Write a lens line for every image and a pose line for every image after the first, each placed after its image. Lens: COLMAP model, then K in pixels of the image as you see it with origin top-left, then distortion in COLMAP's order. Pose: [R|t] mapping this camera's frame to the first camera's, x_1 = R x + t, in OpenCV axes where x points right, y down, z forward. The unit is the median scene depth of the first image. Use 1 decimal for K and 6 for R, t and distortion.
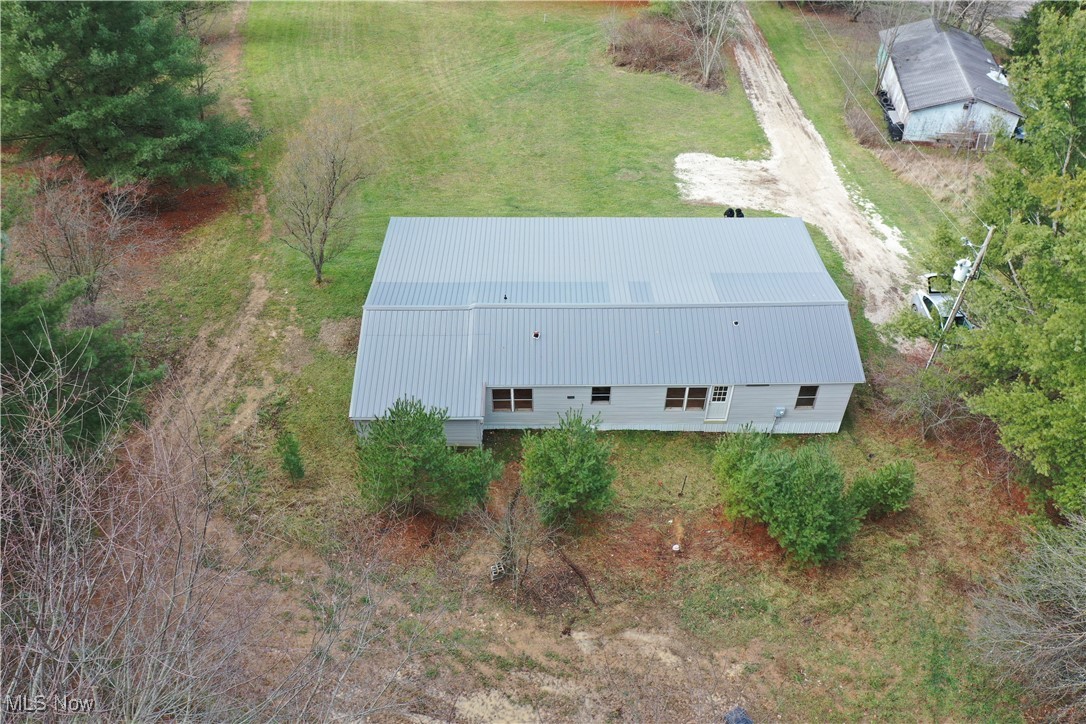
lens RADIAL K [[862.2, 0, 545.5], [0, 862.2, 358.6], [0, 0, 1]] dist [-0.007786, -0.009666]
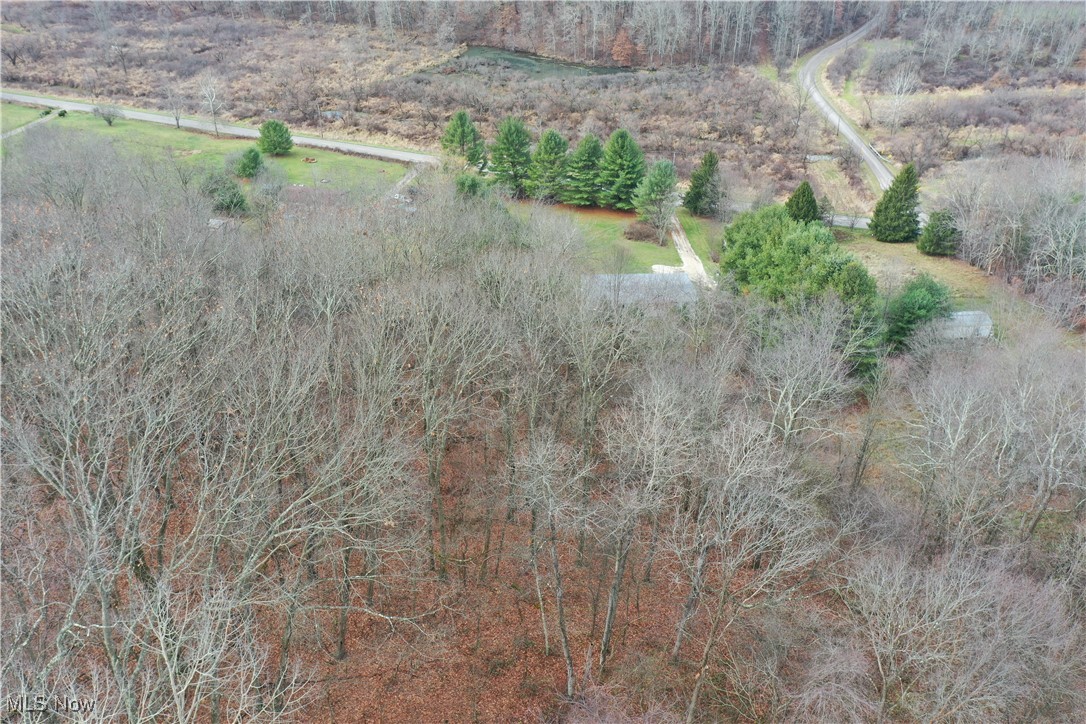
lens RADIAL K [[862.2, 0, 541.7], [0, 862.2, 360.7], [0, 0, 1]] dist [-0.007786, -0.009666]
pose [[0.999357, -0.016754, 0.031686, -0.310364], [0.022899, 0.978534, -0.204810, 0.645962], [-0.027575, 0.205404, 0.978289, -1.734734]]
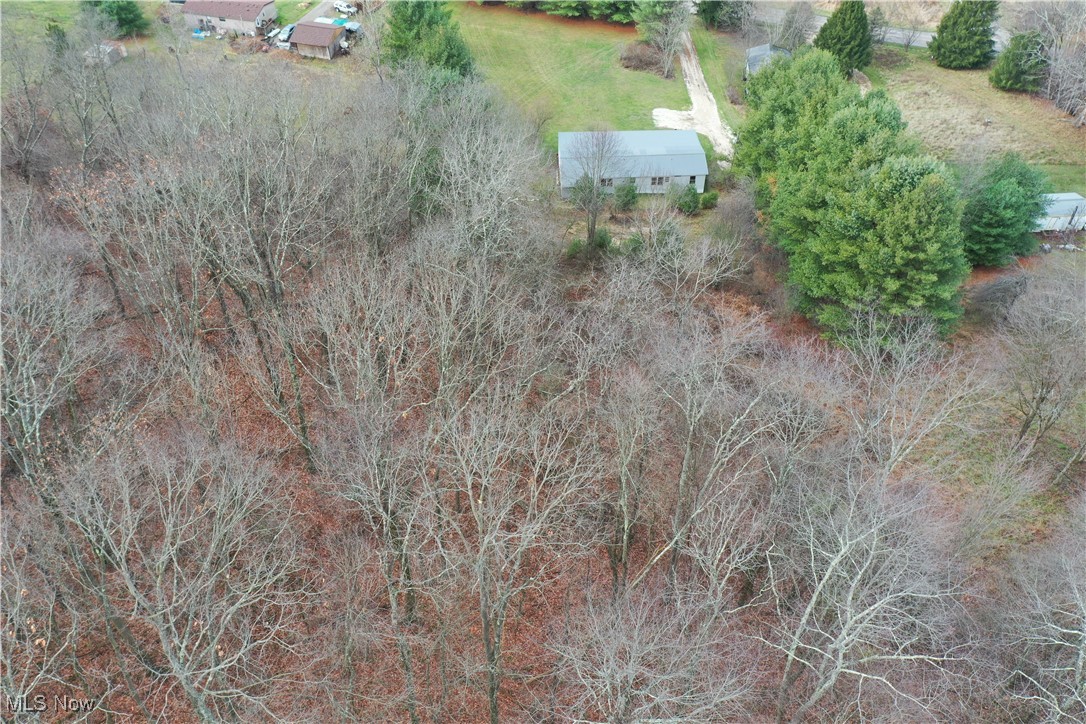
lens RADIAL K [[862.2, 0, 542.4], [0, 862.2, 366.6], [0, 0, 1]] dist [-0.007786, -0.009666]
pose [[0.999519, -0.024991, 0.018343, -0.199747], [0.023971, 0.998262, 0.053843, 0.313660], [-0.019657, -0.053377, 0.998381, -1.307010]]
